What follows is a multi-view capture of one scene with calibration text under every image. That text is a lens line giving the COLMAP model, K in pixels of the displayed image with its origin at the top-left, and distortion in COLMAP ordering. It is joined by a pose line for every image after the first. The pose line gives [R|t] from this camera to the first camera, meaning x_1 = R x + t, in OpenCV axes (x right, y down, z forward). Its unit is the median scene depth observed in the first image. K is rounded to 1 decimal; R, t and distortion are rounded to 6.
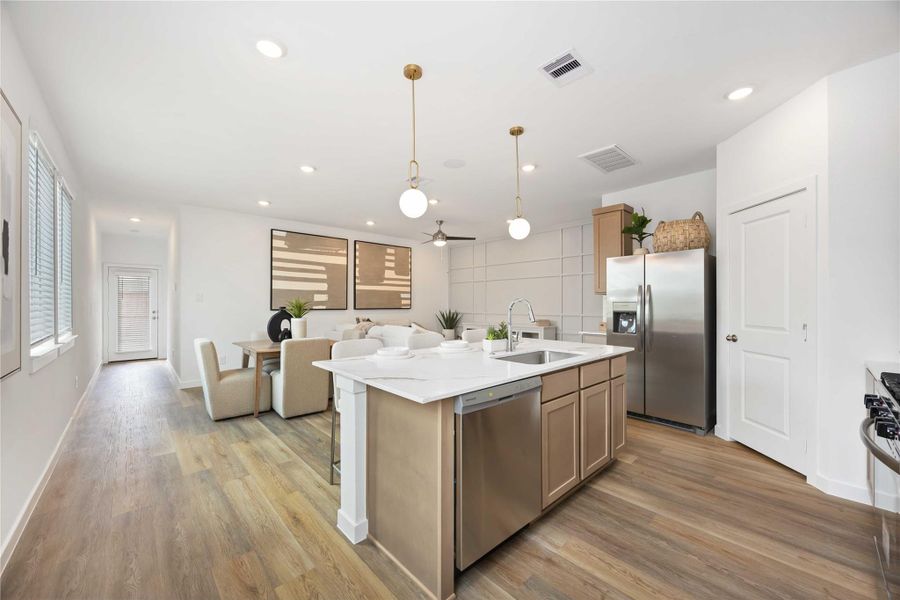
lens RADIAL K [[343.8, 0, 448.5], [0, 343.8, 303.5], [0, 0, 1]] dist [-0.001294, -0.000878]
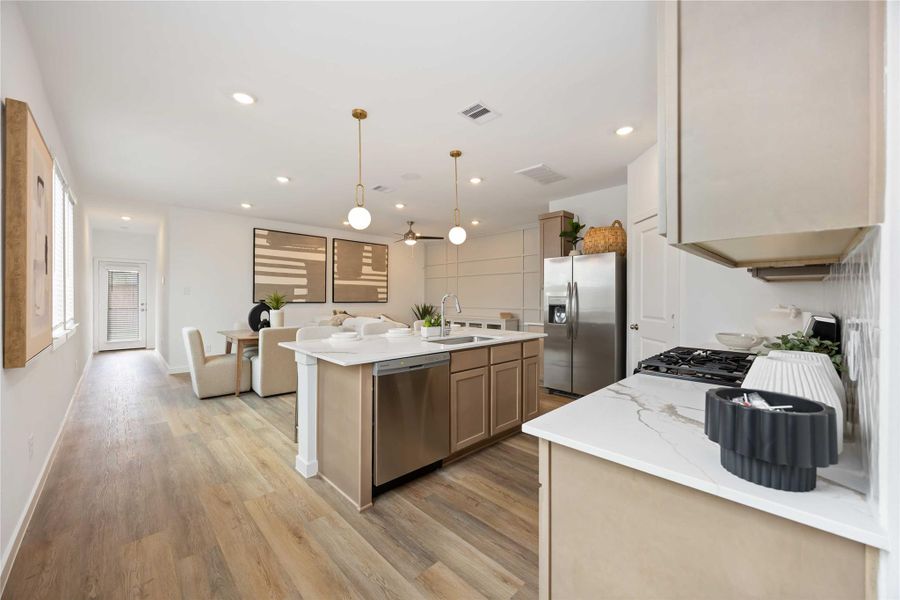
lens RADIAL K [[343.8, 0, 446.1], [0, 343.8, 299.2], [0, 0, 1]] dist [-0.001294, -0.000878]
pose [[0.999773, 0.004129, 0.020917, 0.108197], [-0.004226, 0.999980, 0.004607, 0.000533], [-0.020898, -0.004694, 0.999771, -0.154771]]
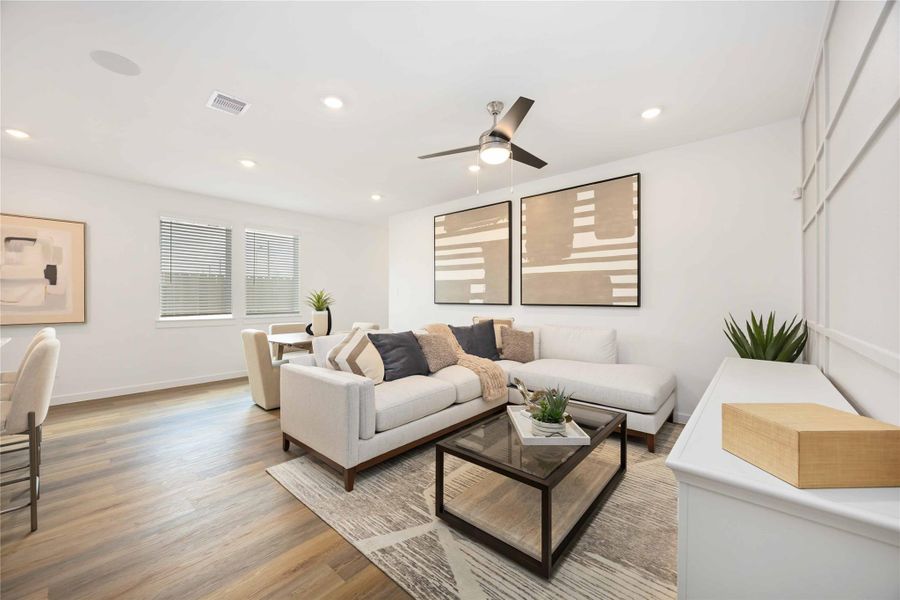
lens RADIAL K [[343.8, 0, 452.9], [0, 343.8, 296.5], [0, 0, 1]] dist [-0.001294, -0.000878]
pose [[0.107158, -0.003154, -0.994237, 0.665037], [-0.000218, 0.999995, -0.003195, 0.005899], [0.994242, 0.000559, 0.107157, 1.496093]]
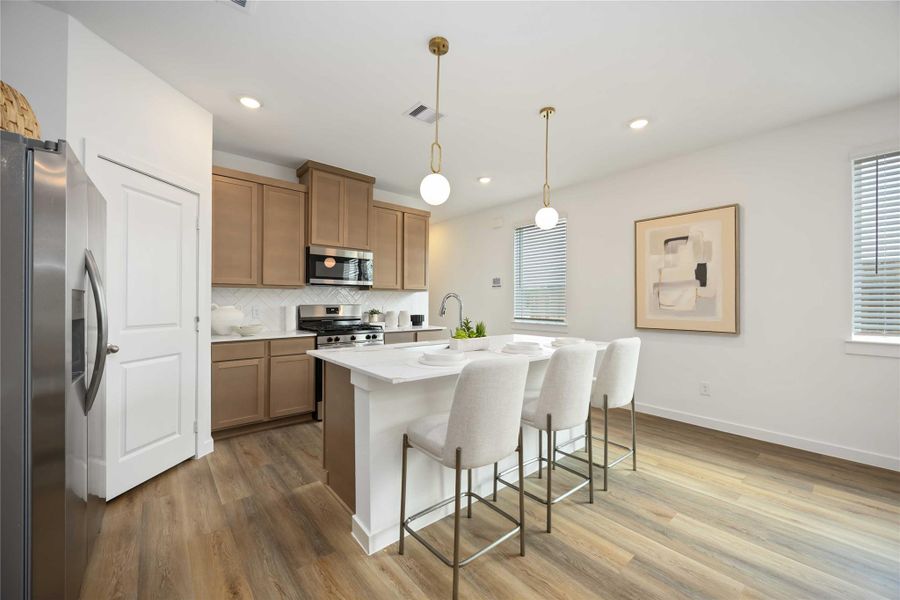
lens RADIAL K [[343.8, 0, 459.8], [0, 343.8, 303.4], [0, 0, 1]] dist [-0.001294, -0.000878]
pose [[-0.999874, -0.000208, 0.015901, 0.110369], [-0.000130, 0.999988, 0.004911, 0.007277], [-0.015902, 0.004909, -0.999862, 1.301976]]
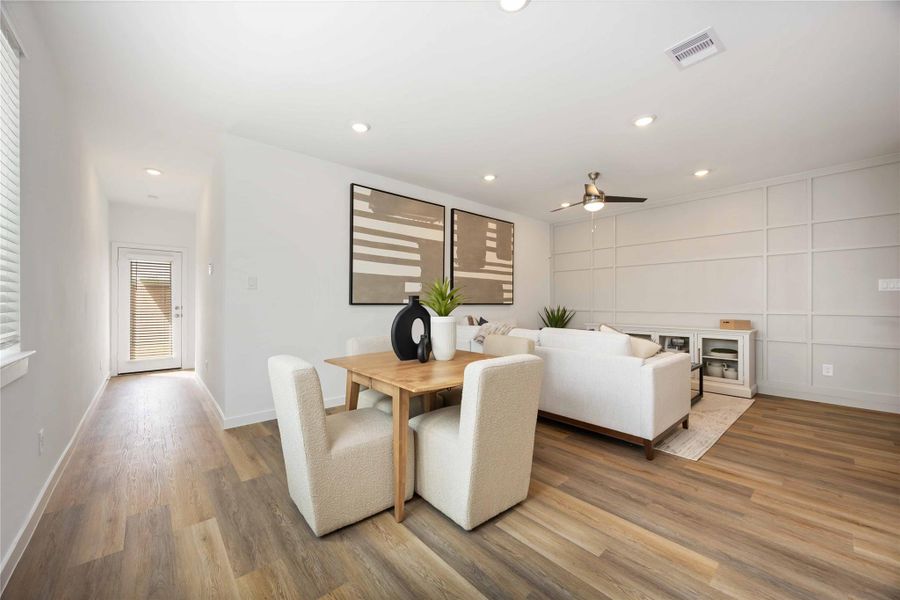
lens RADIAL K [[343.8, 0, 451.1], [0, 343.8, 302.8], [0, 0, 1]] dist [-0.001294, -0.000878]
pose [[0.999697, 0.002920, -0.024458, -0.478848], [-0.002861, 0.999993, 0.002444, 0.022458], [0.024465, -0.002373, 0.999698, 0.522592]]
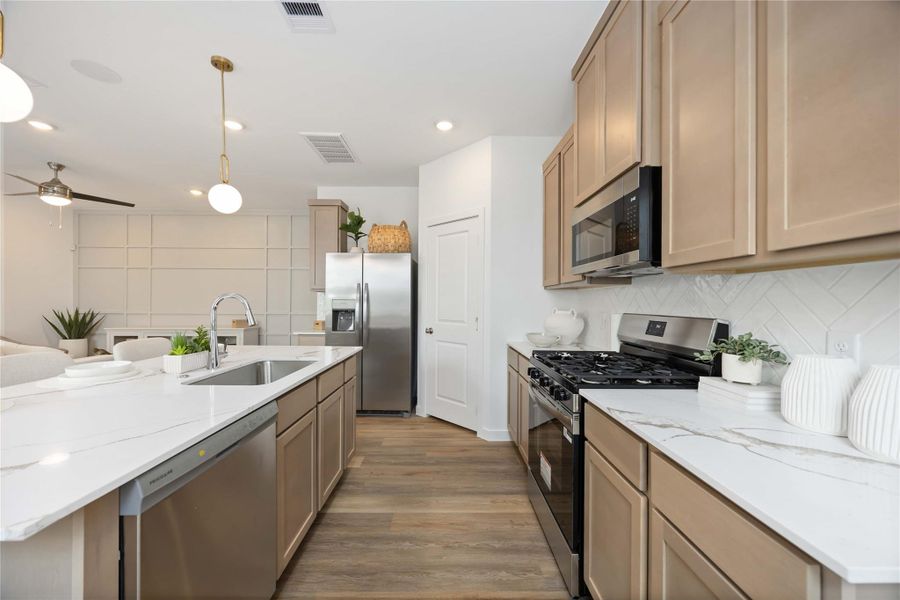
lens RADIAL K [[343.8, 0, 450.4], [0, 343.8, 301.7], [0, 0, 1]] dist [-0.001294, -0.000878]
pose [[0.669012, 0.005886, 0.743229, -0.013031], [-0.007821, 0.999969, -0.000879, 0.000232], [-0.743211, -0.005225, 0.669037, 0.114818]]
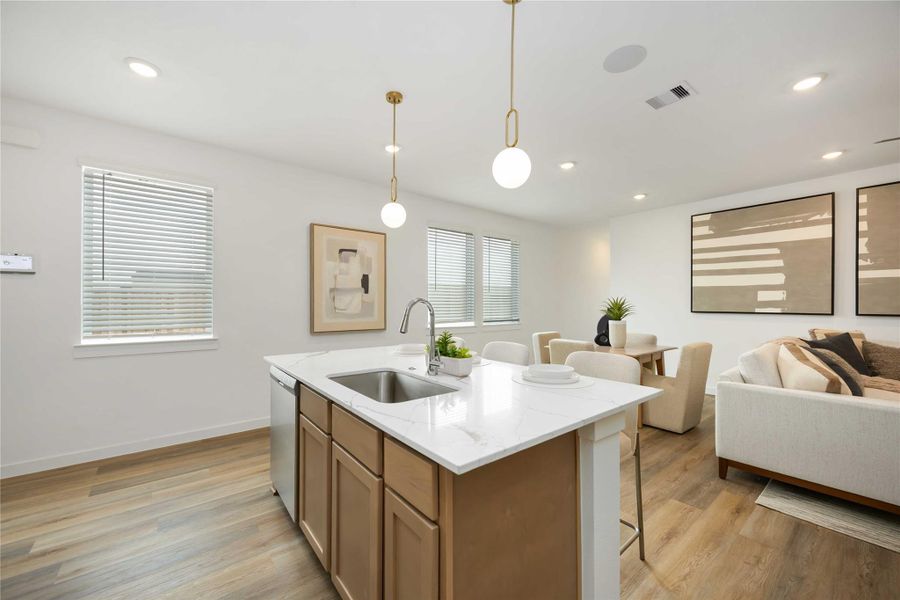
lens RADIAL K [[343.8, 0, 450.5], [0, 343.8, 303.8], [0, 0, 1]] dist [-0.001294, -0.000878]
pose [[-0.064060, 0.001640, -0.997945, 0.582167], [-0.001744, 0.999997, 0.001755, -0.001269], [0.997945, 0.001853, -0.064057, 0.727511]]
